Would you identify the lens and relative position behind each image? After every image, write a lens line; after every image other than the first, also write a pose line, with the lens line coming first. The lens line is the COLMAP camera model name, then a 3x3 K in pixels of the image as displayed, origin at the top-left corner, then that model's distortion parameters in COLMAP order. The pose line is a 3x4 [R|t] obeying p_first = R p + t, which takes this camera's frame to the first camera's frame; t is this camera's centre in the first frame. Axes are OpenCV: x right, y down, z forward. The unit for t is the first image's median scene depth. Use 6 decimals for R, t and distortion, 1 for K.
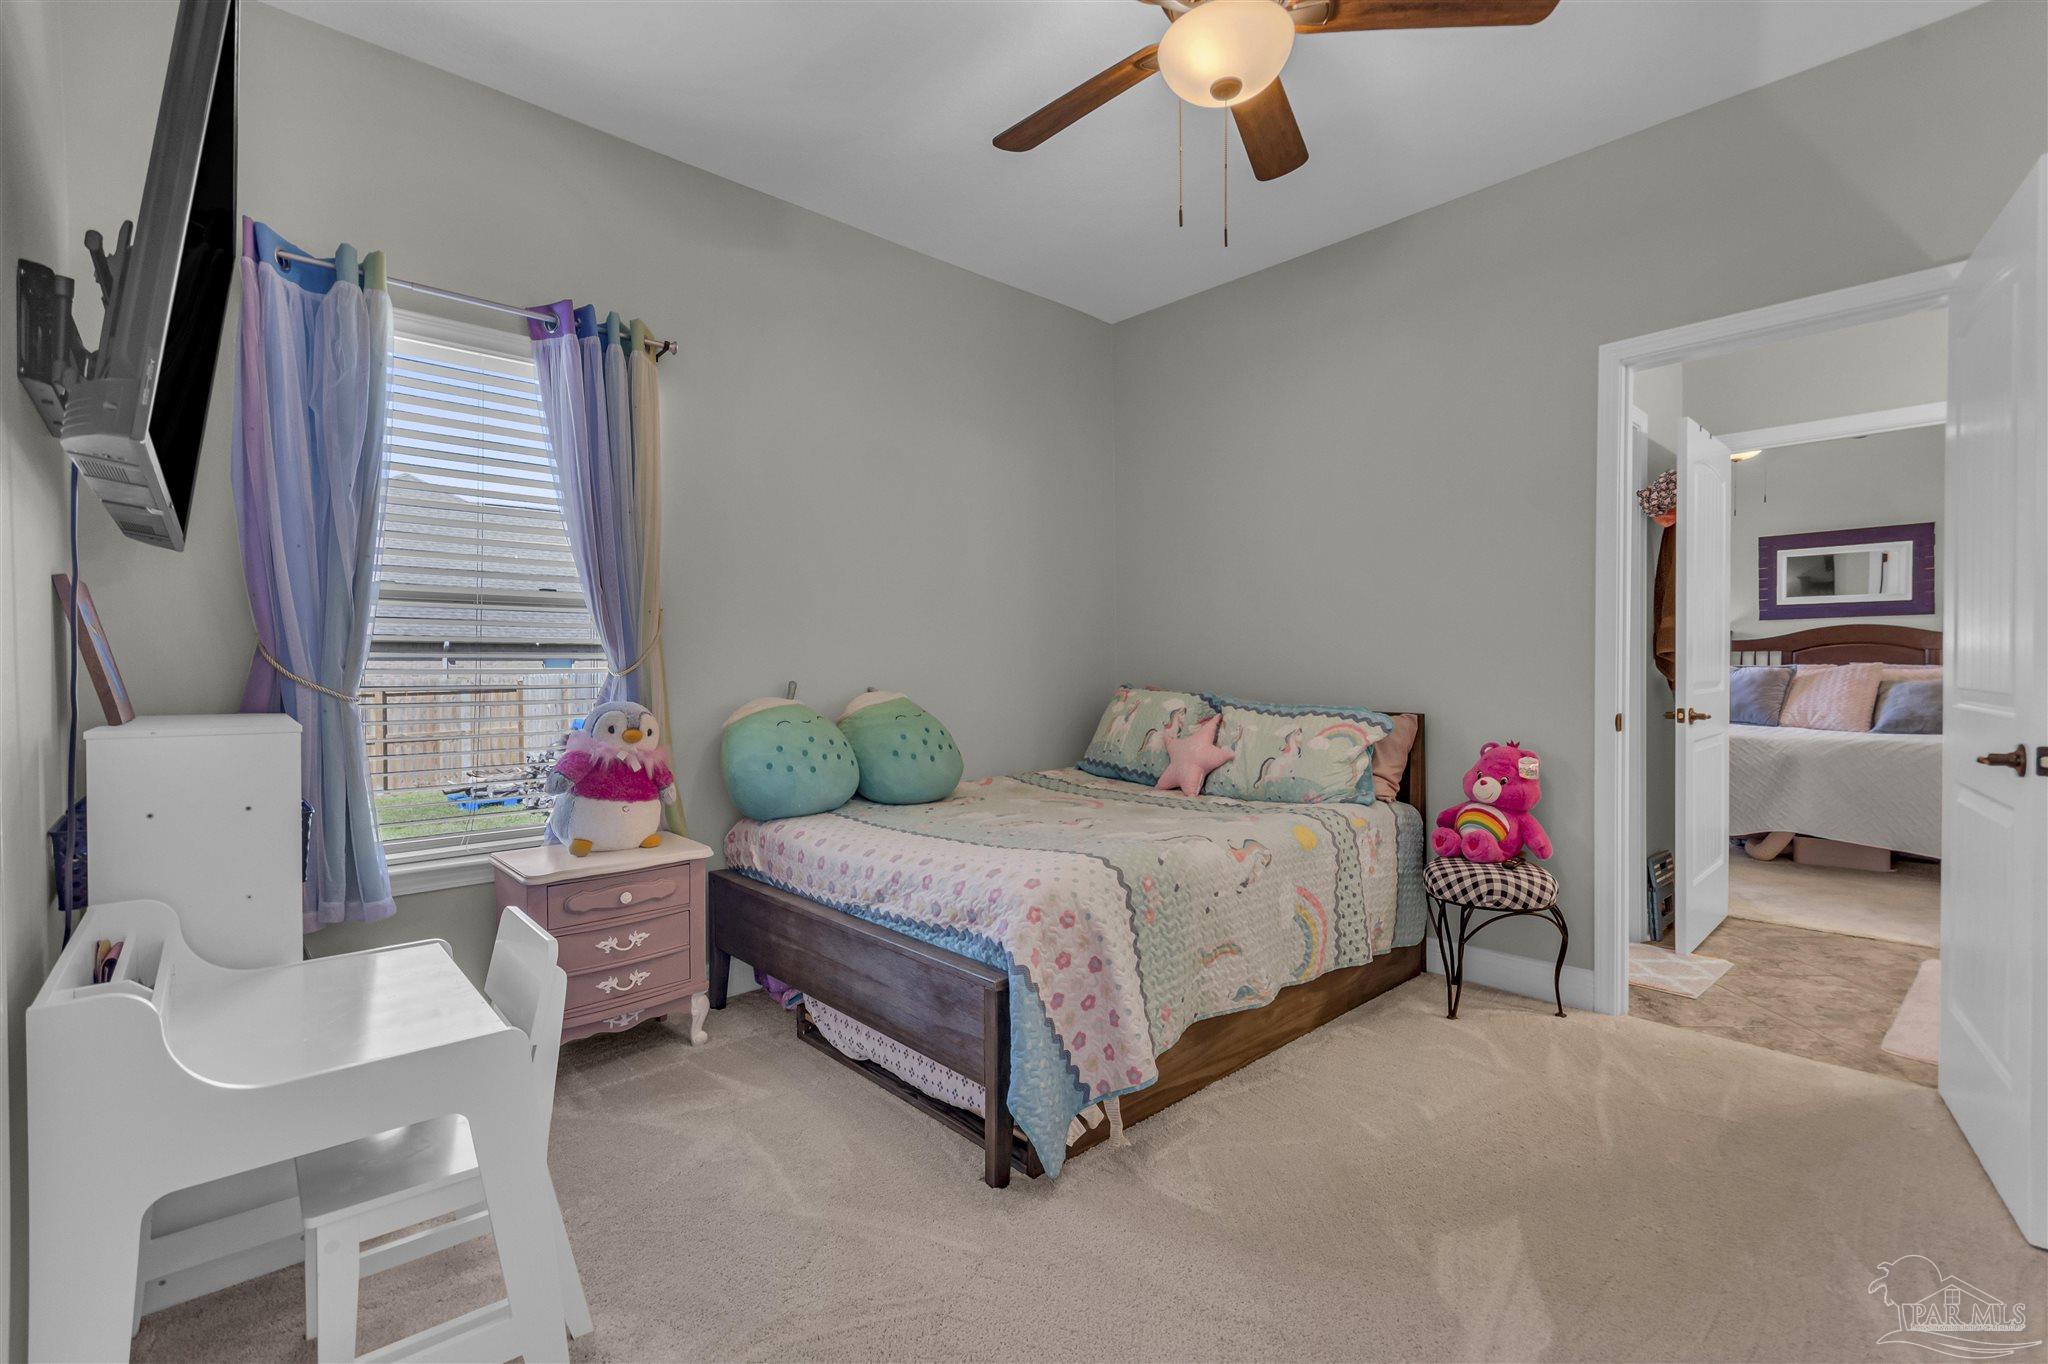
lens RADIAL K [[913.7, 0, 1017.7], [0, 913.7, 681.6], [0, 0, 1]] dist [-0.002616, -0.000418]
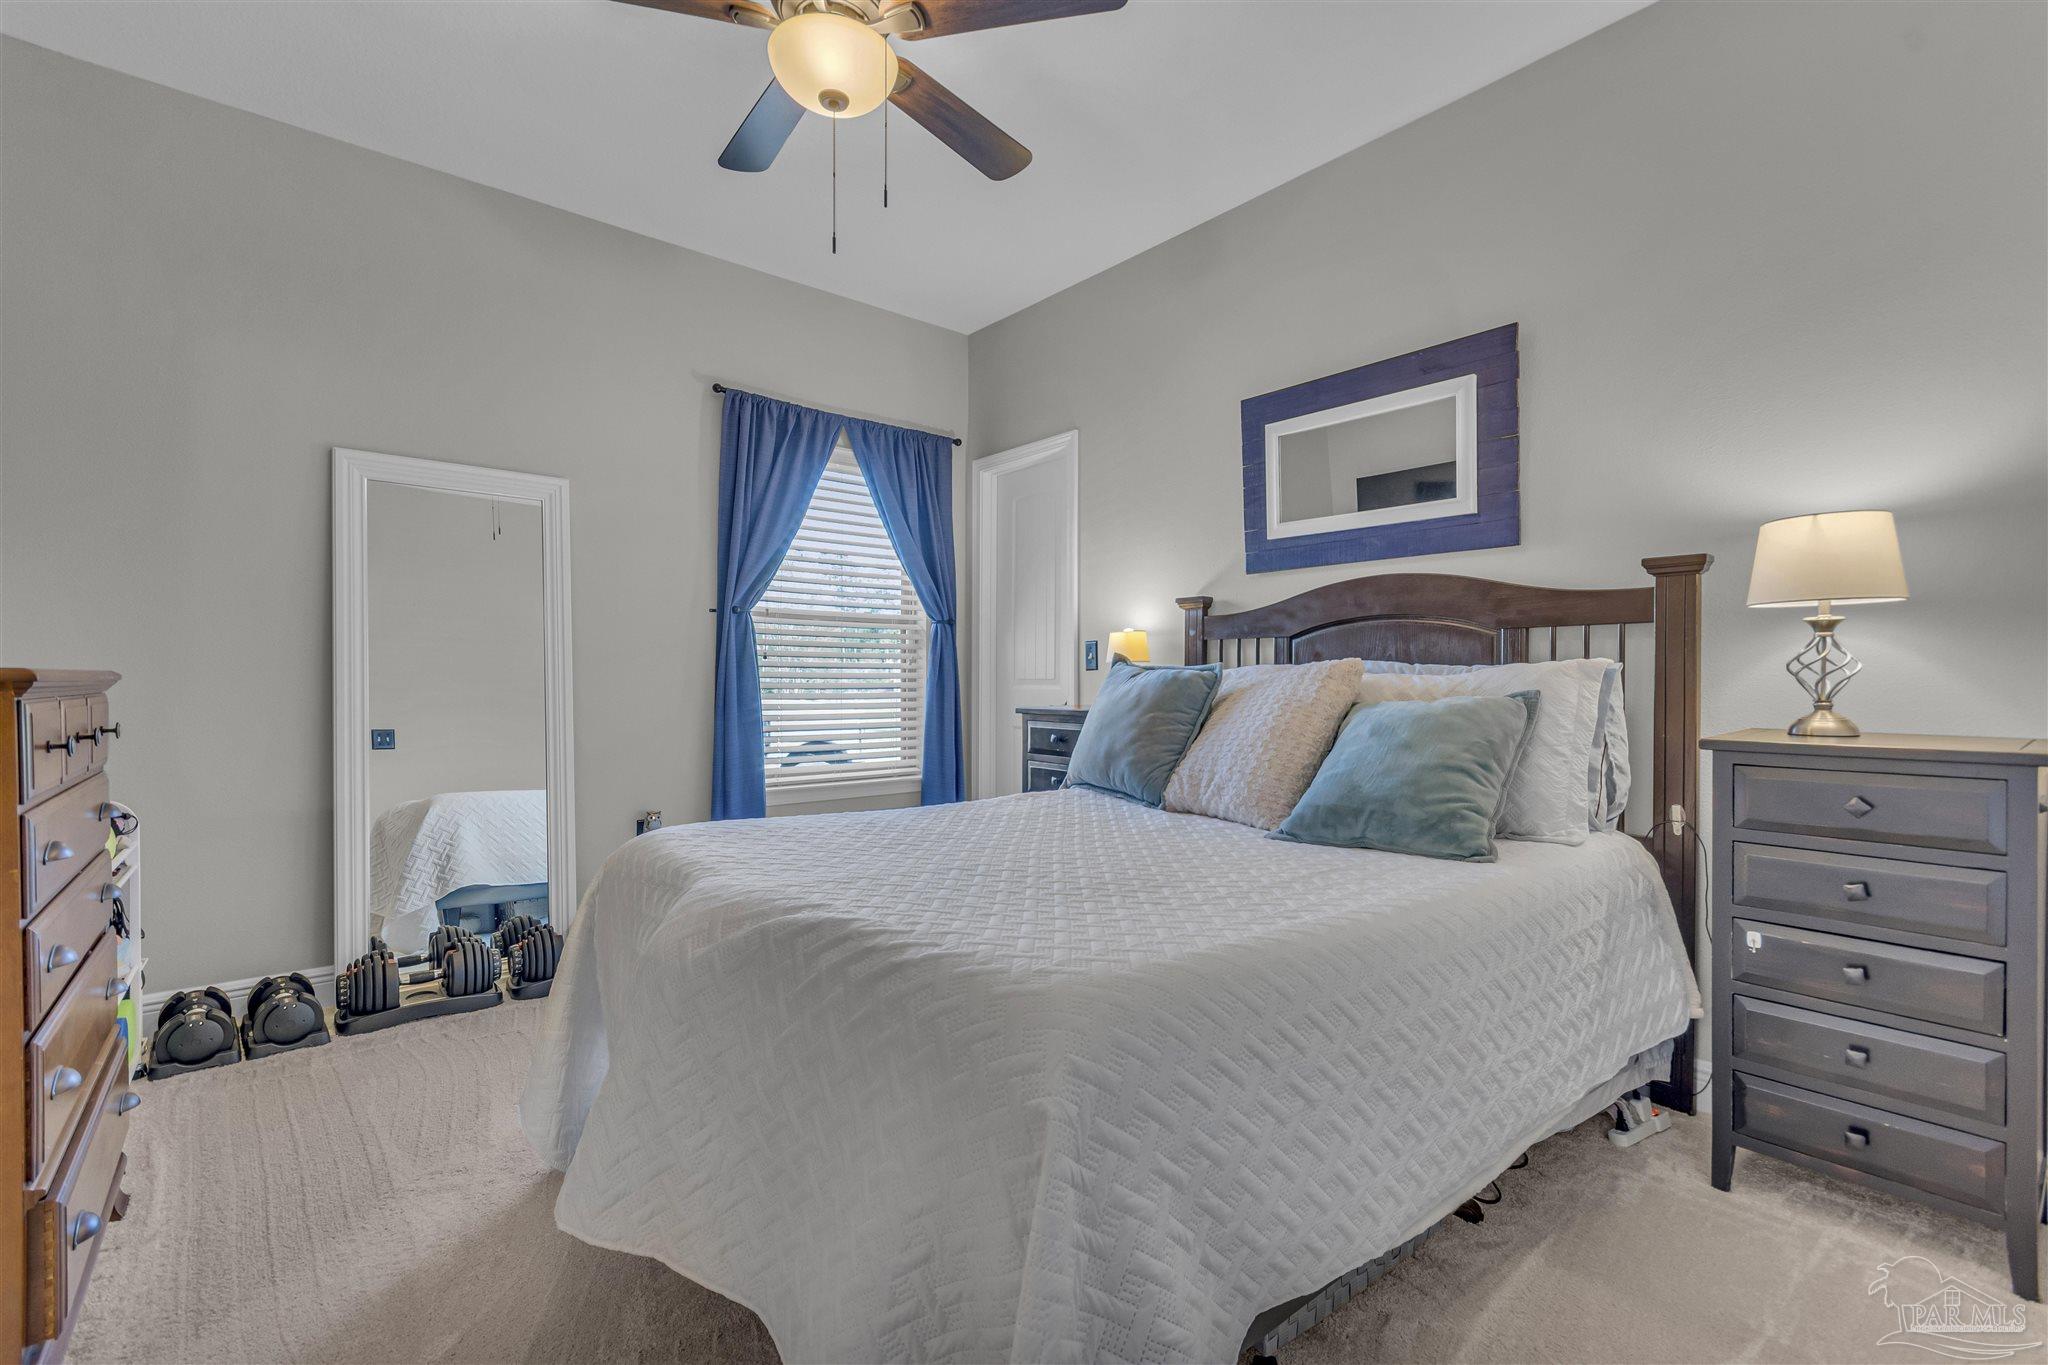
lens RADIAL K [[913.7, 0, 1029.4], [0, 913.7, 684.5], [0, 0, 1]] dist [-0.002616, -0.000418]
pose [[0.999642, 0.011615, -0.024097, 0.776243], [-0.011924, 0.999848, -0.012712, -0.001923], [0.023946, 0.012995, 0.999629, 0.565435]]
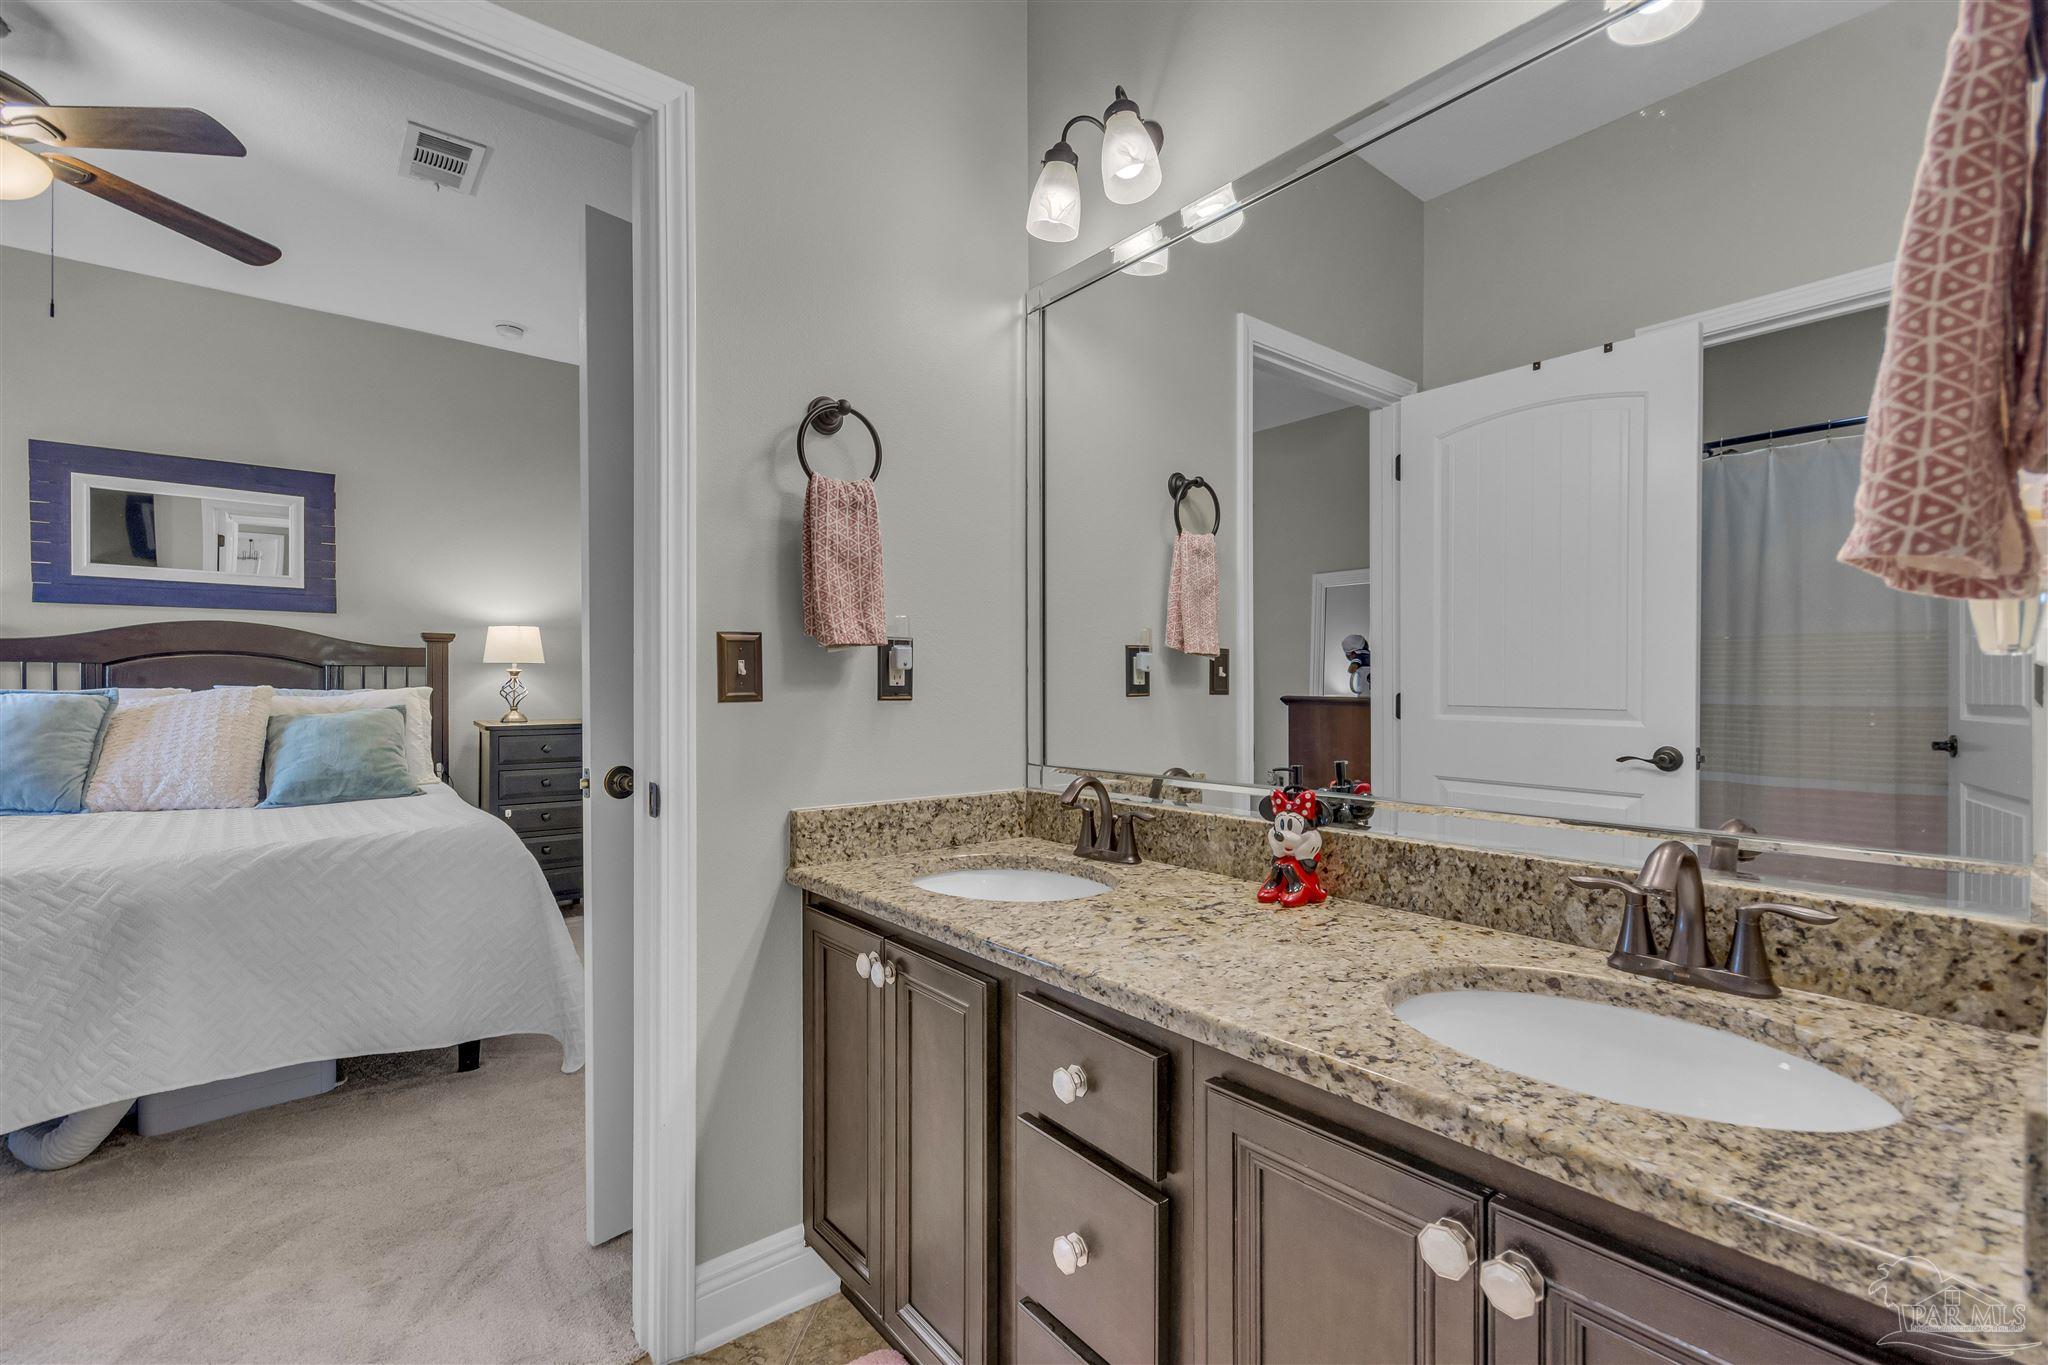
lens RADIAL K [[913.7, 0, 1030.7], [0, 913.7, 688.4], [0, 0, 1]] dist [-0.002616, -0.000418]
pose [[0.045699, 0.002417, 0.998952, 0.357848], [0.015212, 0.999879, -0.003115, -0.009154], [-0.998839, 0.015339, 0.045657, 0.454443]]
